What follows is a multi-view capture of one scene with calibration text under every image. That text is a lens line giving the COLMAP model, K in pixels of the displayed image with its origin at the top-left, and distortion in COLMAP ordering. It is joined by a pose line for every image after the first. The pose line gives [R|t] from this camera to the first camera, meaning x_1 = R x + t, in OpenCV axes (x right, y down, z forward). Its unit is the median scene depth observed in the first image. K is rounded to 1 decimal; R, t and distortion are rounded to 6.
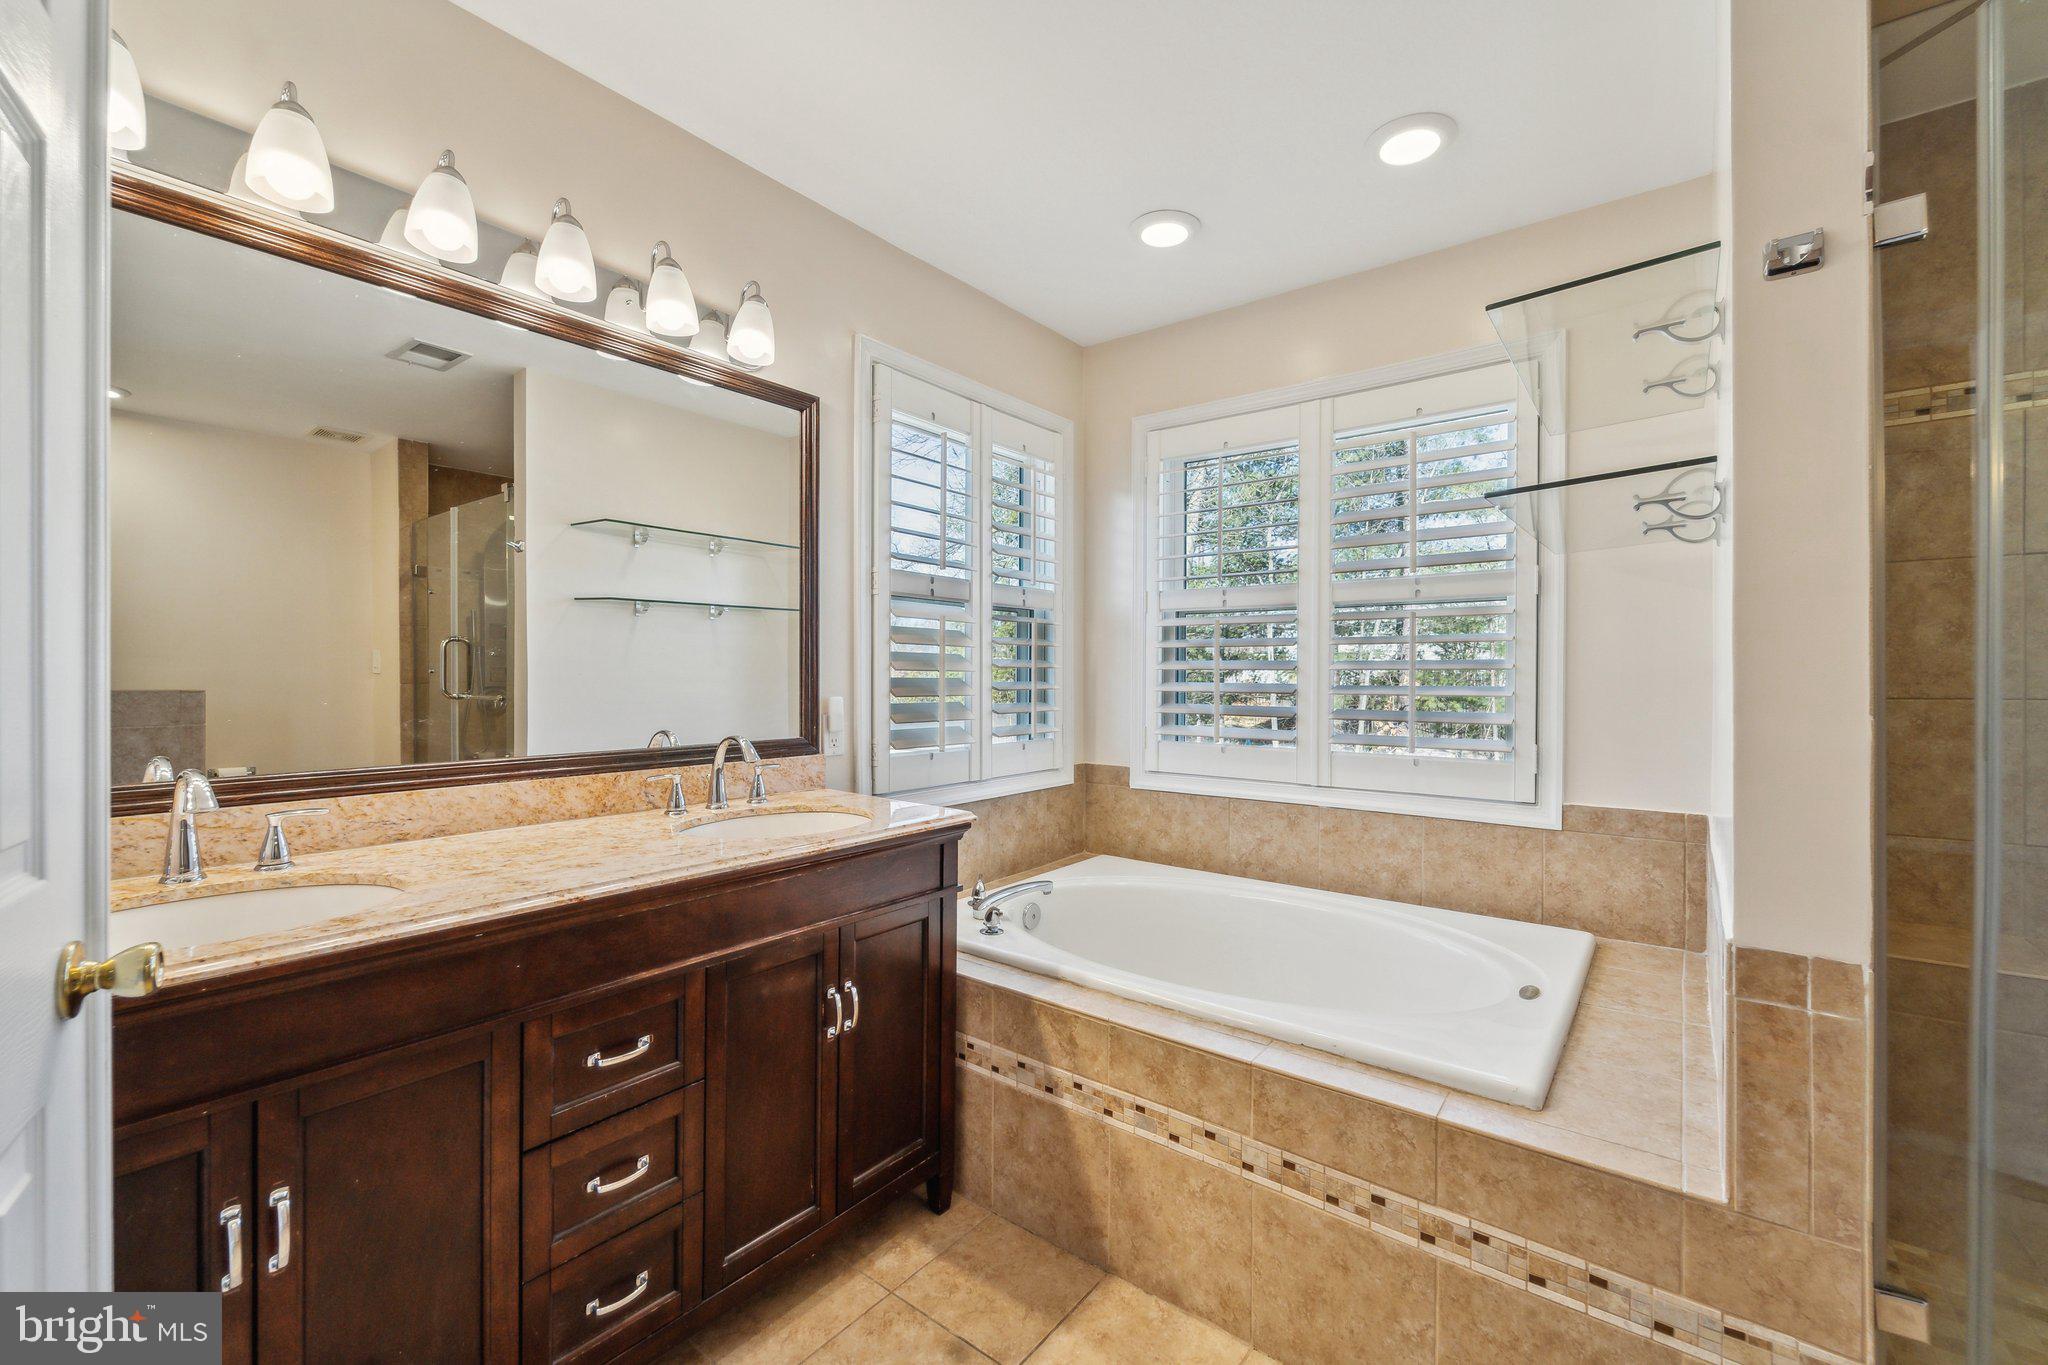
lens RADIAL K [[842.3, 0, 1018.5], [0, 842.3, 691.0], [0, 0, 1]] dist [0.002838, -0.002070]
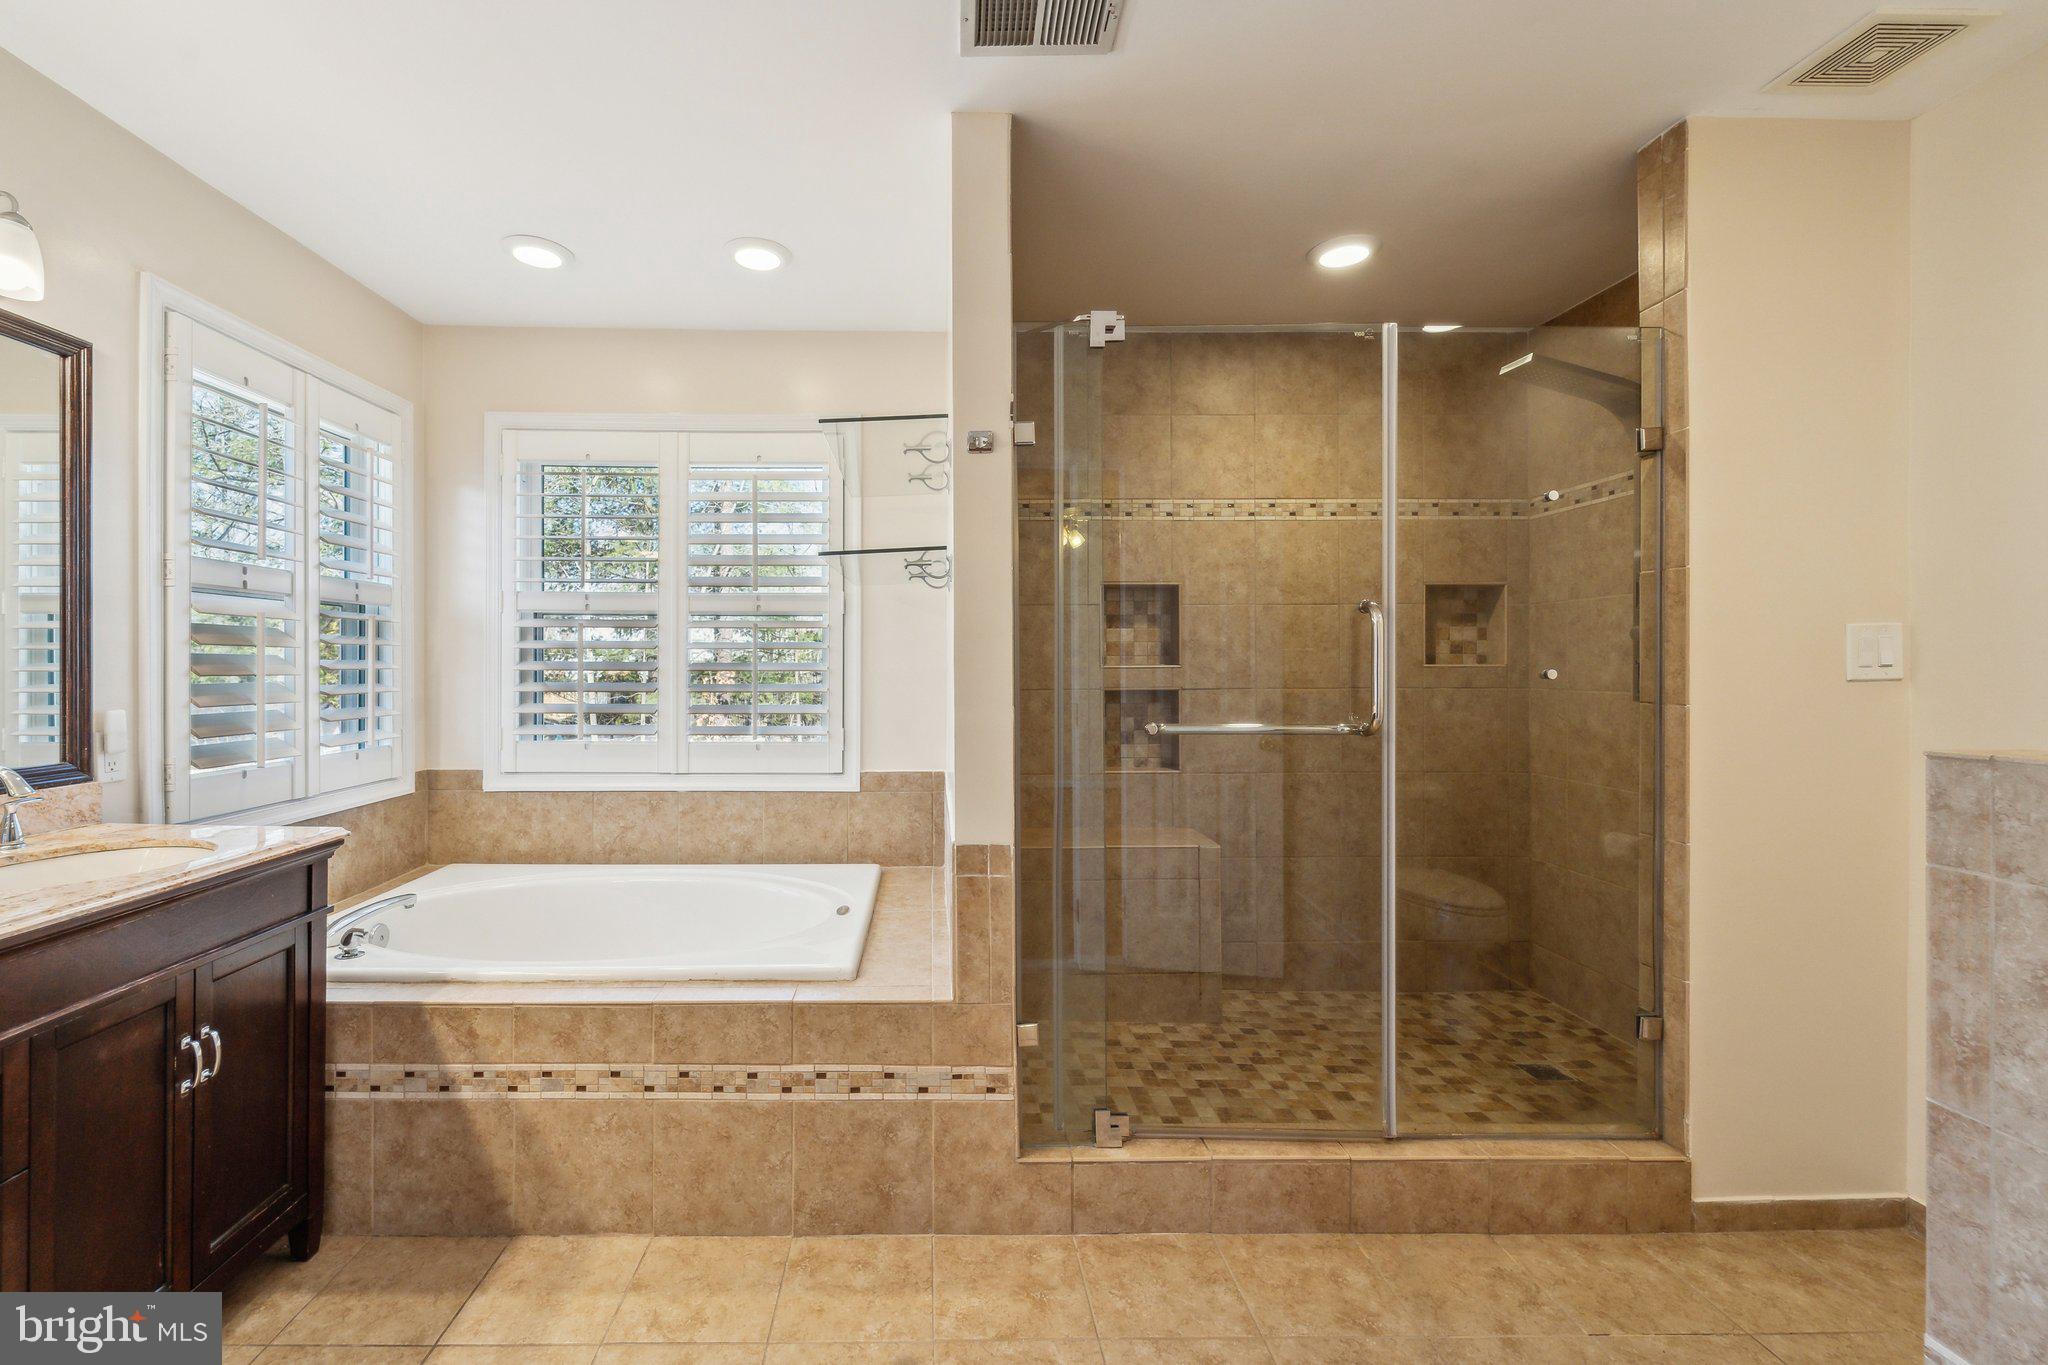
lens RADIAL K [[842.3, 0, 1020.8], [0, 842.3, 678.2], [0, 0, 1]] dist [0.002838, -0.002070]
pose [[0.714447, -0.002944, 0.699683, -0.177086], [0.004131, 0.999991, -0.000010, -0.022633], [-0.699677, 0.002898, 0.714453, -0.223068]]
